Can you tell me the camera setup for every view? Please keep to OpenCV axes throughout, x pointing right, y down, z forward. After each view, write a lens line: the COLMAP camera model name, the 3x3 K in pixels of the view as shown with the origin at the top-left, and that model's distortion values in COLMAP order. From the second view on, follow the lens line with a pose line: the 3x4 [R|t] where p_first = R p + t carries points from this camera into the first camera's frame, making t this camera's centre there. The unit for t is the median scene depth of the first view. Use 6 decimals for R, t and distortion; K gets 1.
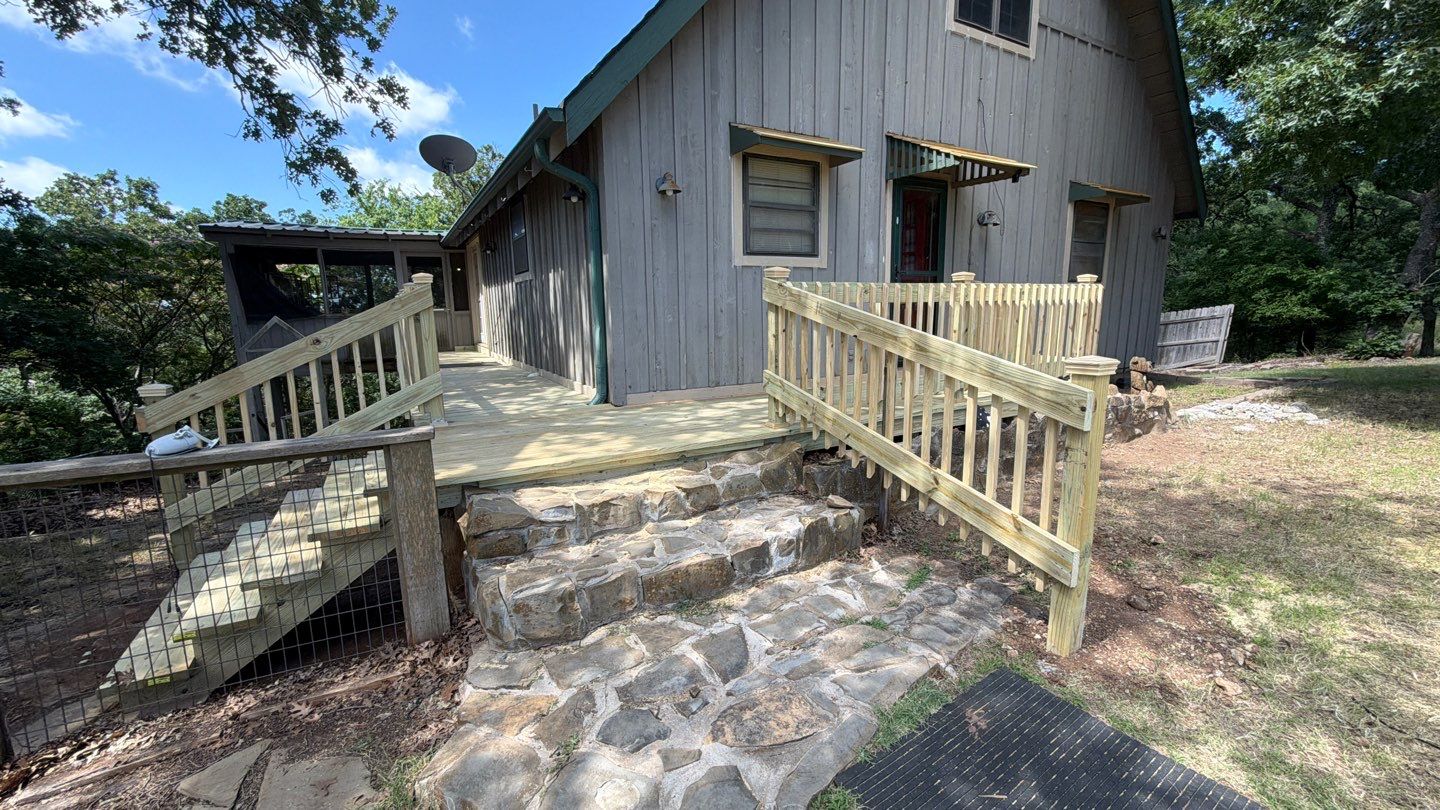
lens RADIAL K [[561.2, 0, 718.2], [0, 561.2, 410.9], [0, 0, 1]] dist [0.006316, -0.000352]
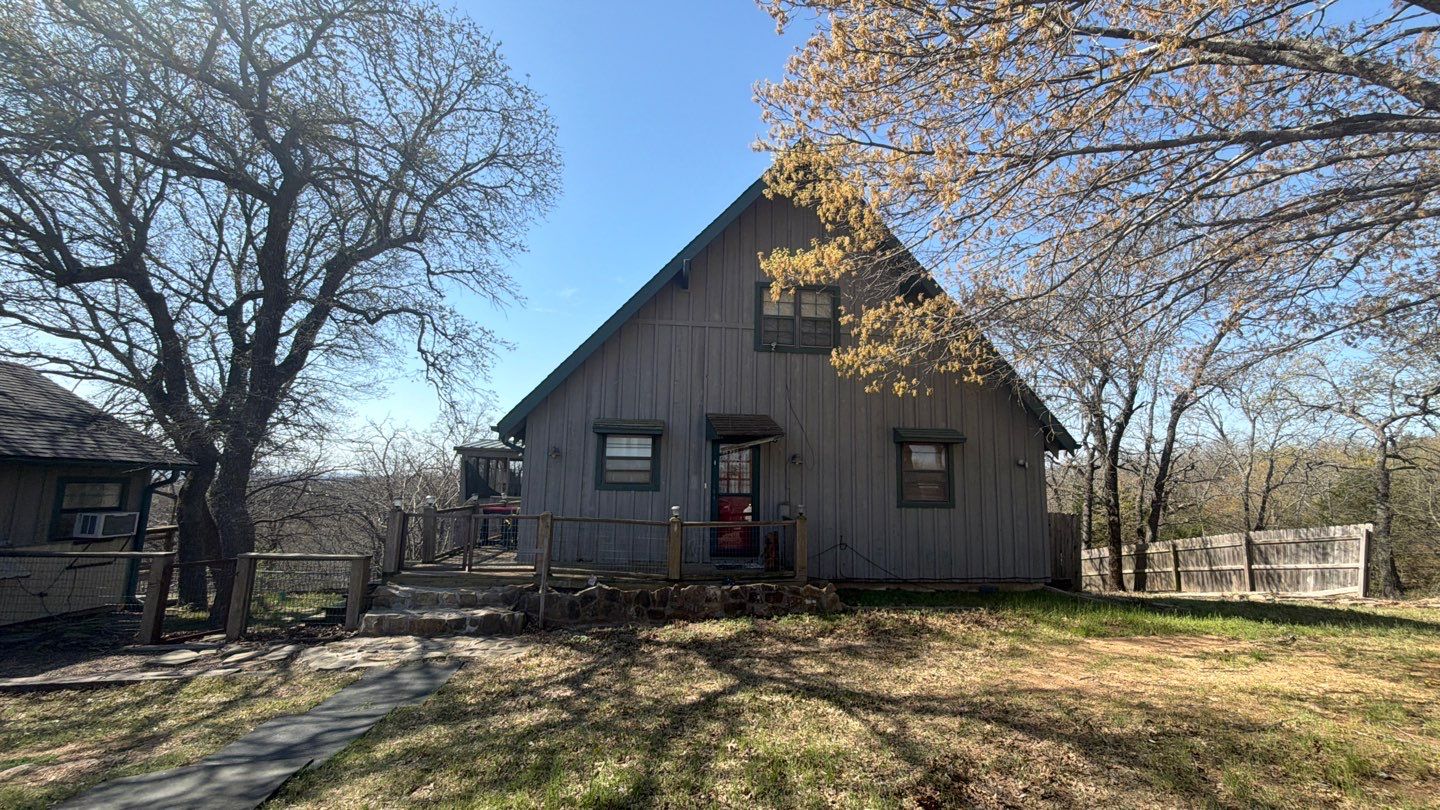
lens RADIAL K [[562.7, 0, 720.8], [0, 562.7, 410.5], [0, 0, 1]] dist [0.000551, 0.000104]
pose [[0.907060, -0.016700, -0.420669, 1.200579], [-0.109278, 0.955625, -0.273566, -0.048557], [0.406571, 0.294111, 0.864985, -0.513613]]
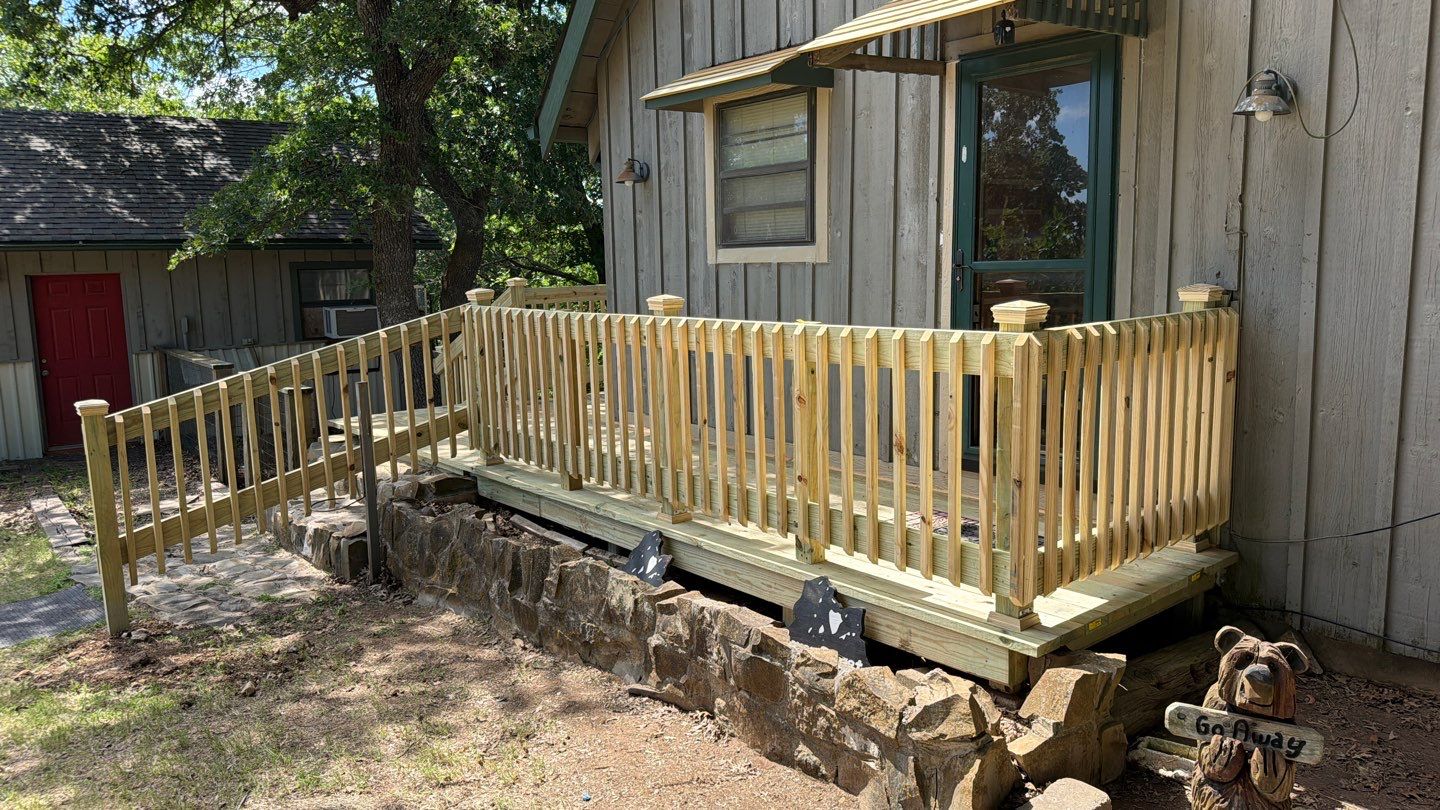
lens RADIAL K [[1013.3, 0, 713.0], [0, 1013.3, 411.1], [0, 0, 1]] dist [0.055456, -0.080240]
pose [[0.174463, 0.164400, -0.970843, 1.321691], [-0.148633, 0.979063, 0.139082, -0.258590], [0.973381, 0.120034, 0.195245, 0.784829]]
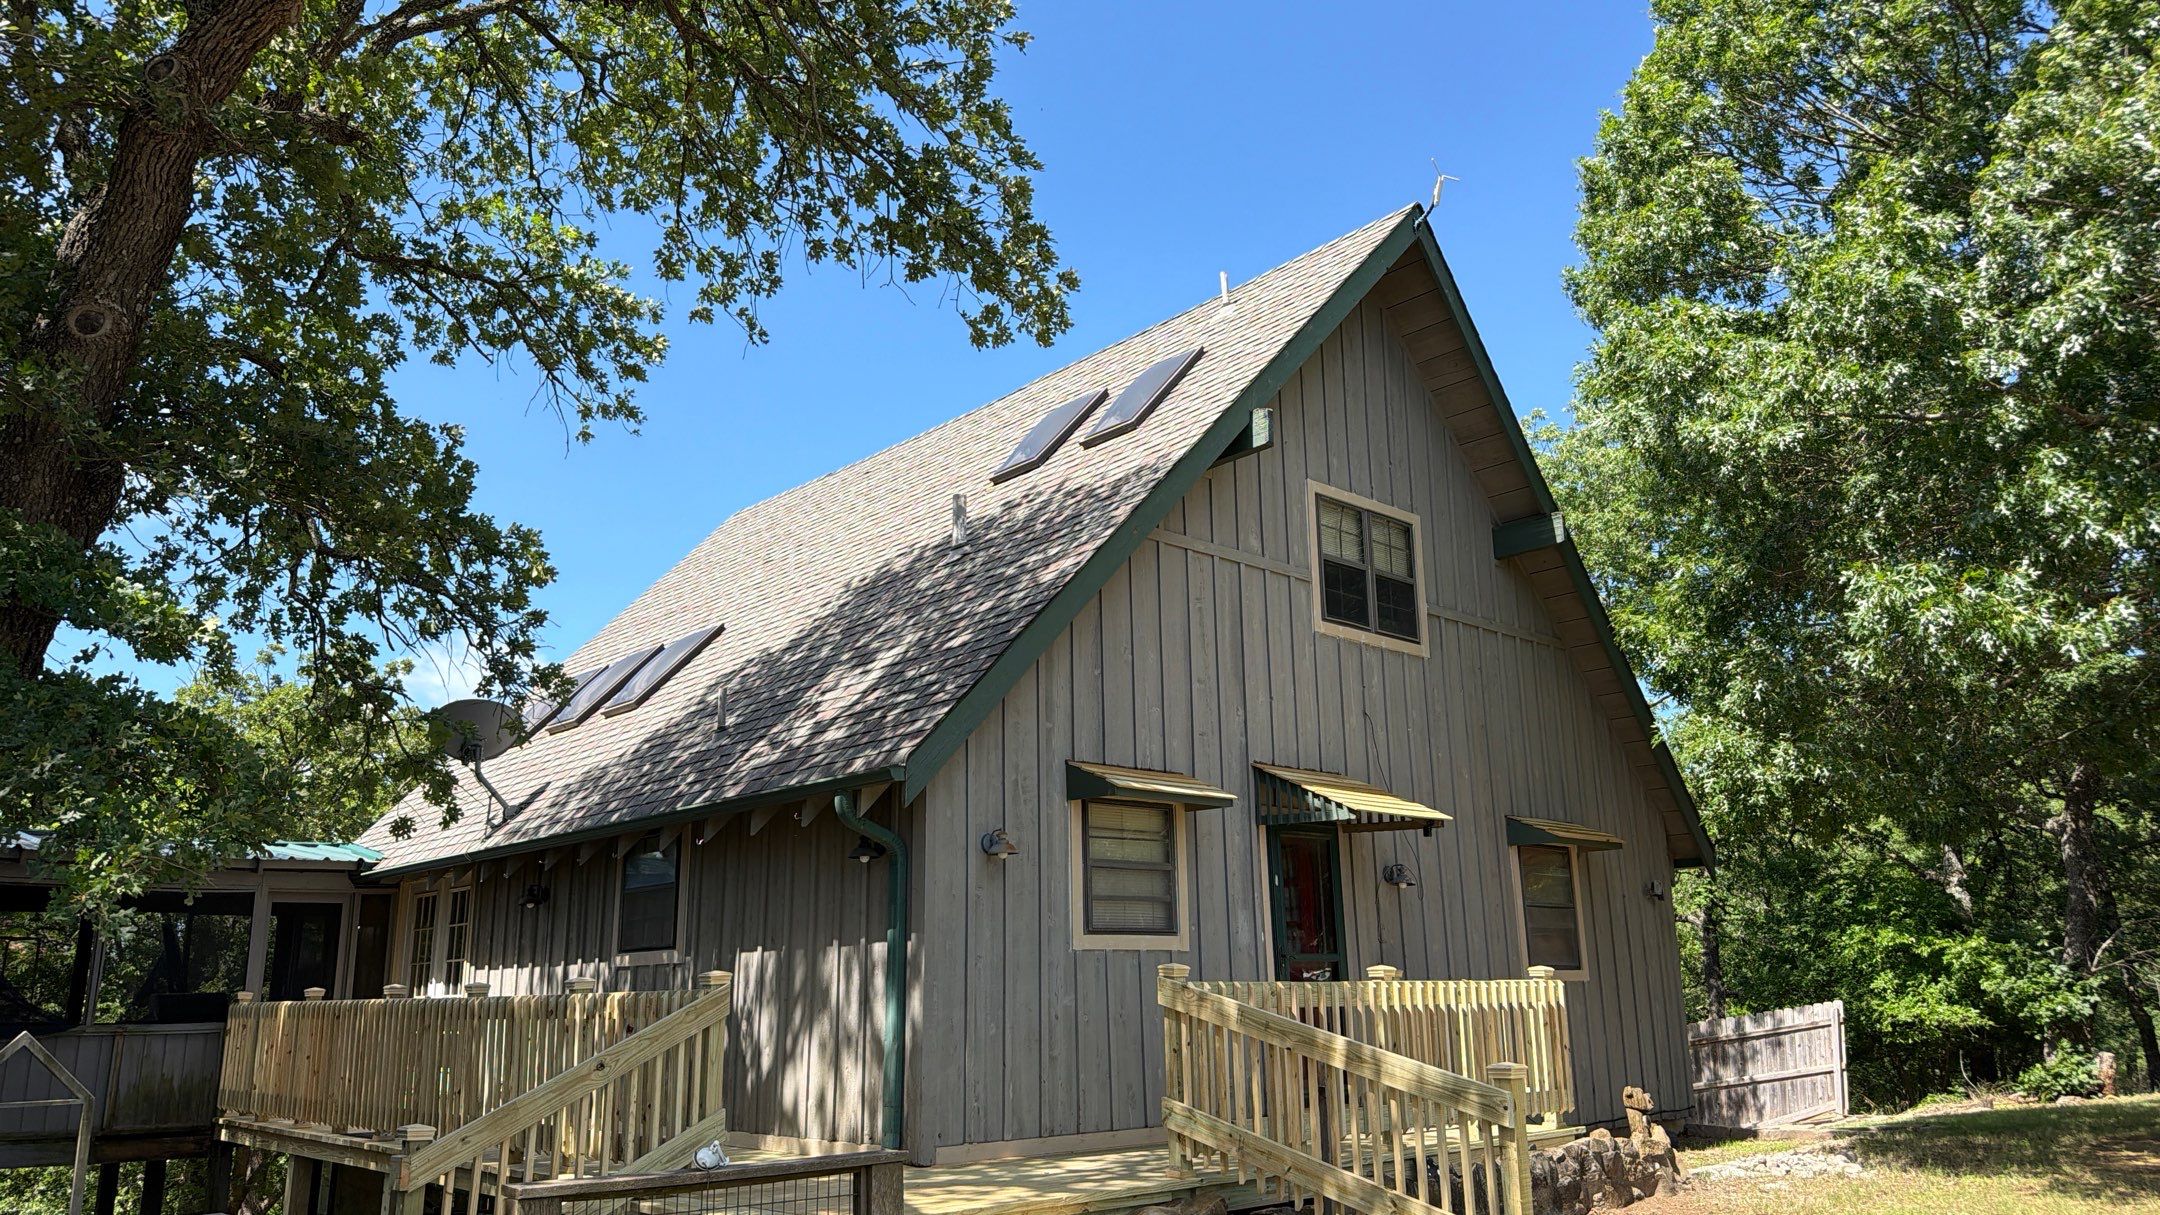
lens RADIAL K [[1520.0, 0, 1080.4], [0, 1520.0, 593.3], [0, 0, 1]] dist [0.055456, -0.080240]
pose [[0.973646, 0.058293, 0.220488, -0.410995], [0.041309, 0.905715, -0.421870, 0.140265], [-0.224292, 0.419860, 0.879438, -0.865098]]
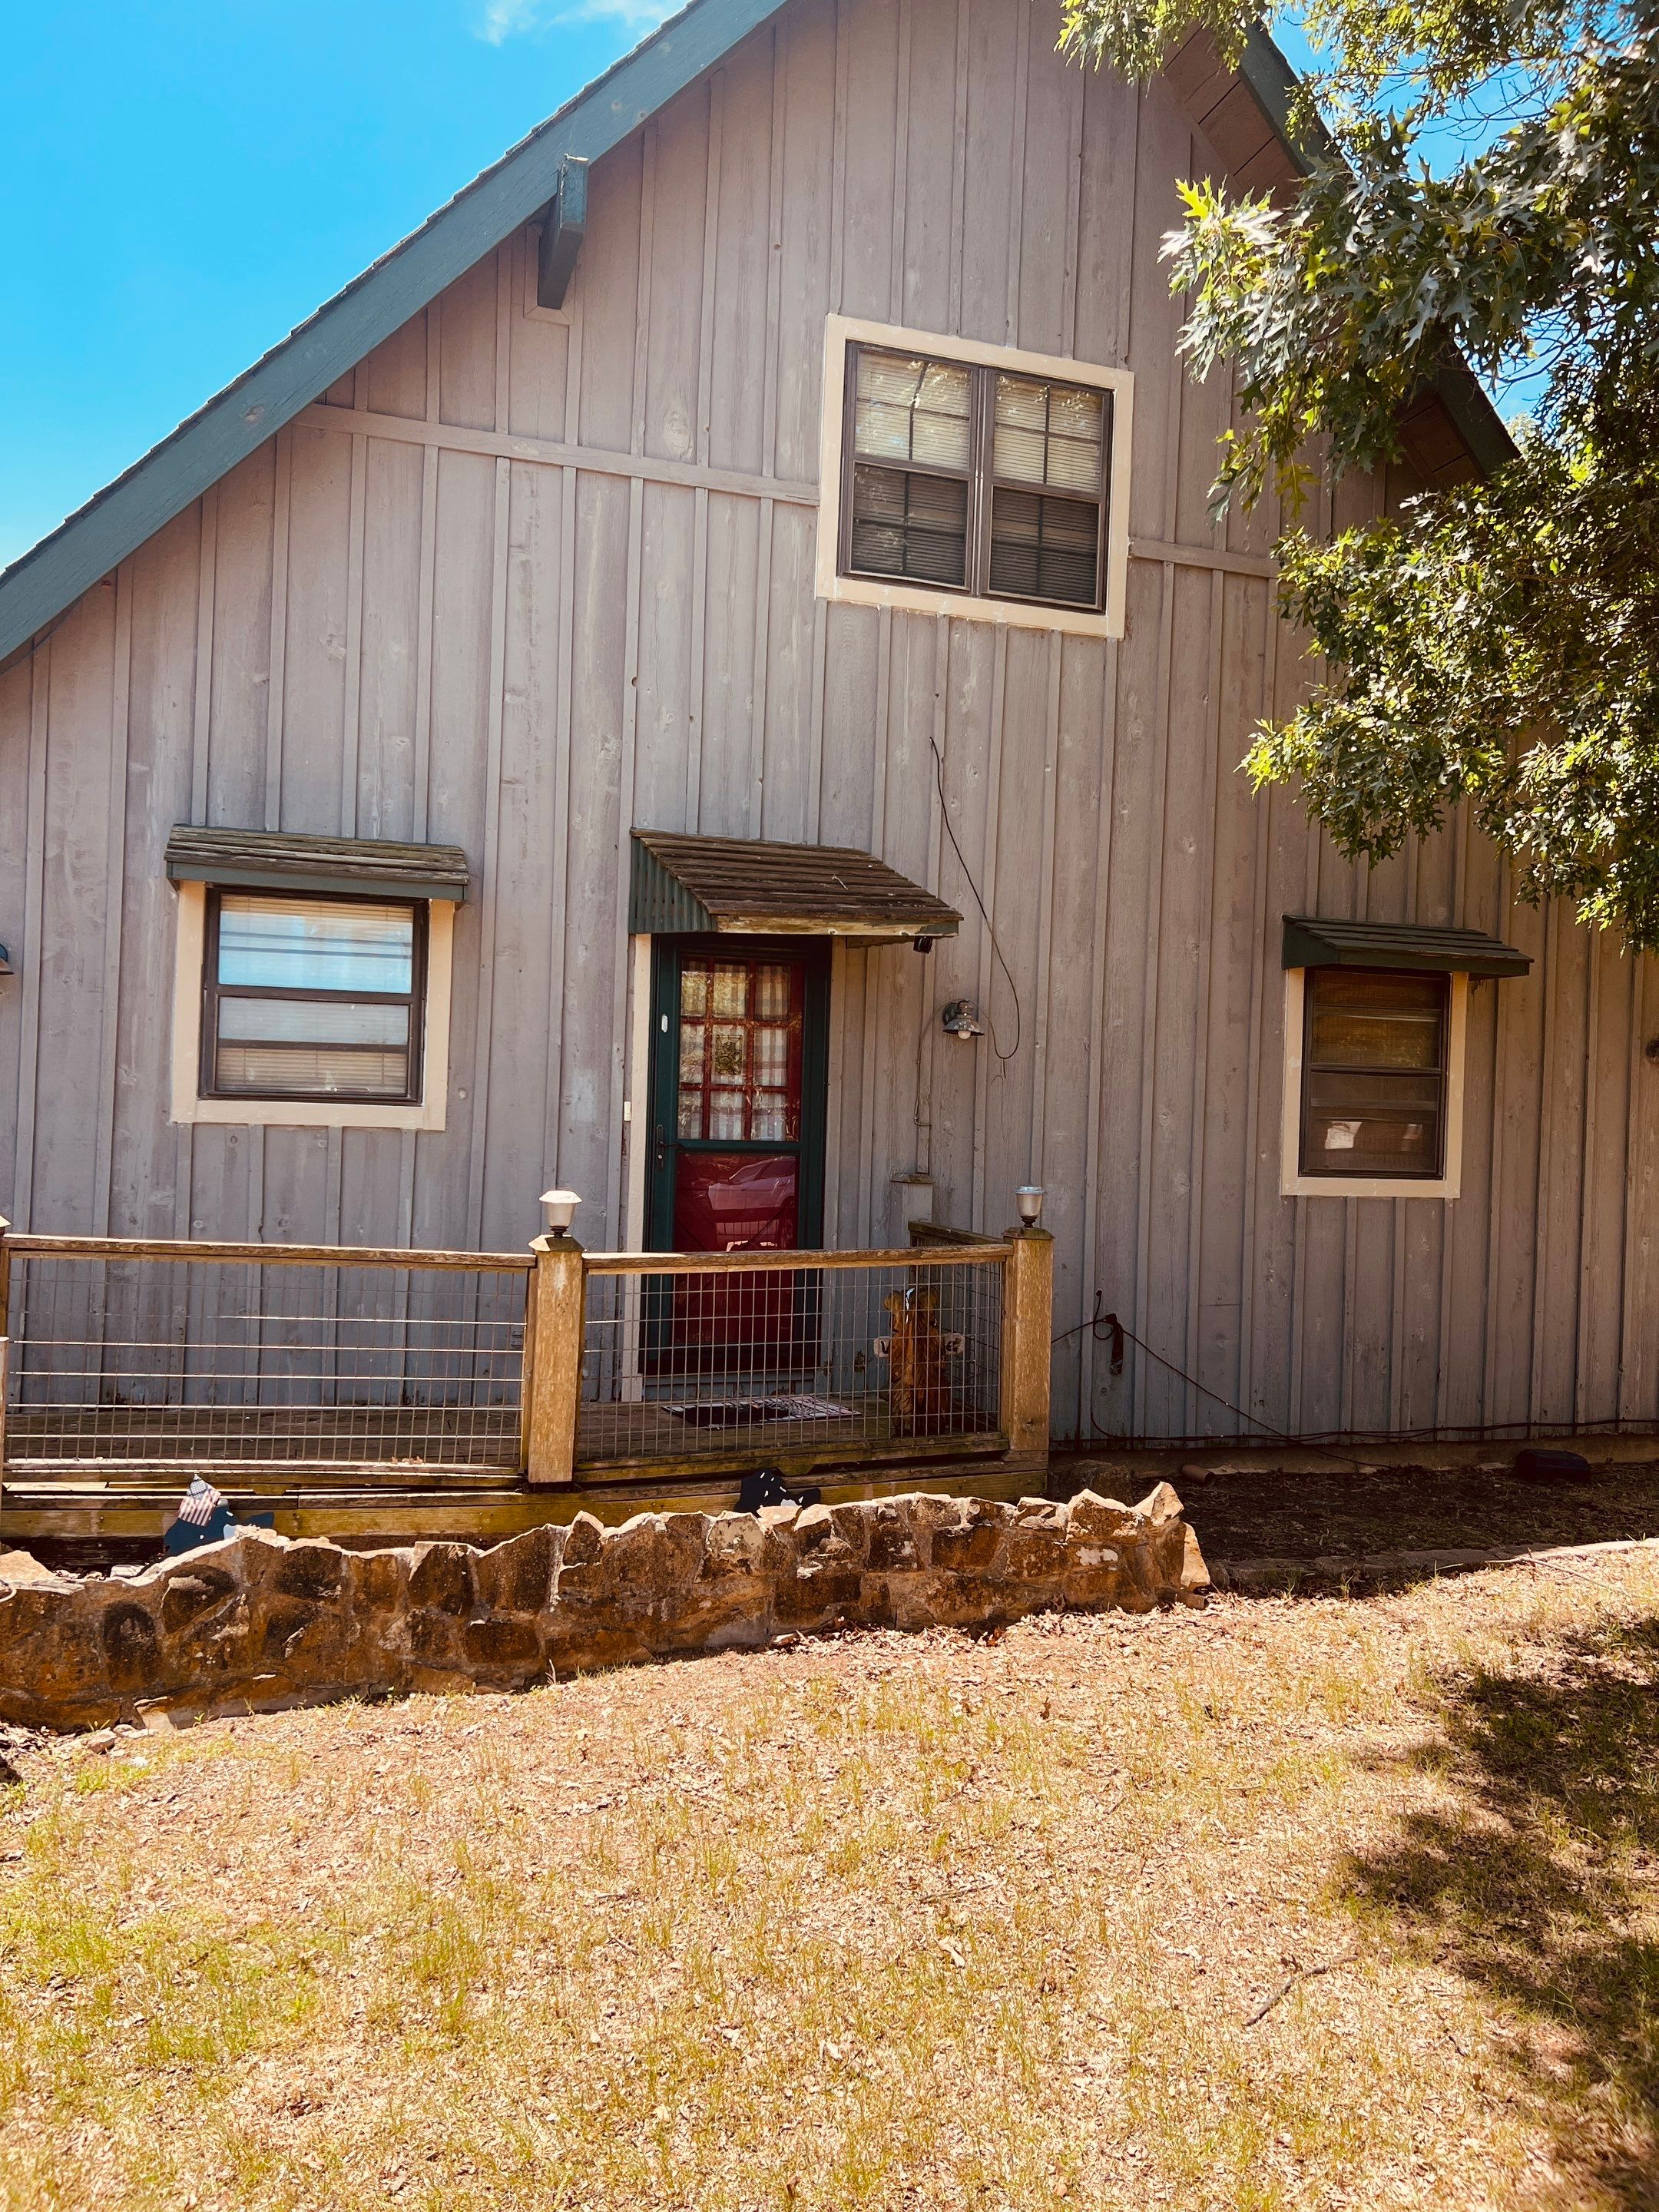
lens RADIAL K [[1618.6, 0, 817.4], [0, 1618.6, 1125.4], [0, 0, 1]] dist [0.029776, -0.037129]
pose [[0.976024, 0.051638, -0.211447, 0.813819], [-0.087510, 0.982574, -0.163983, -0.089487], [0.199294, 0.178555, 0.963535, -0.147798]]
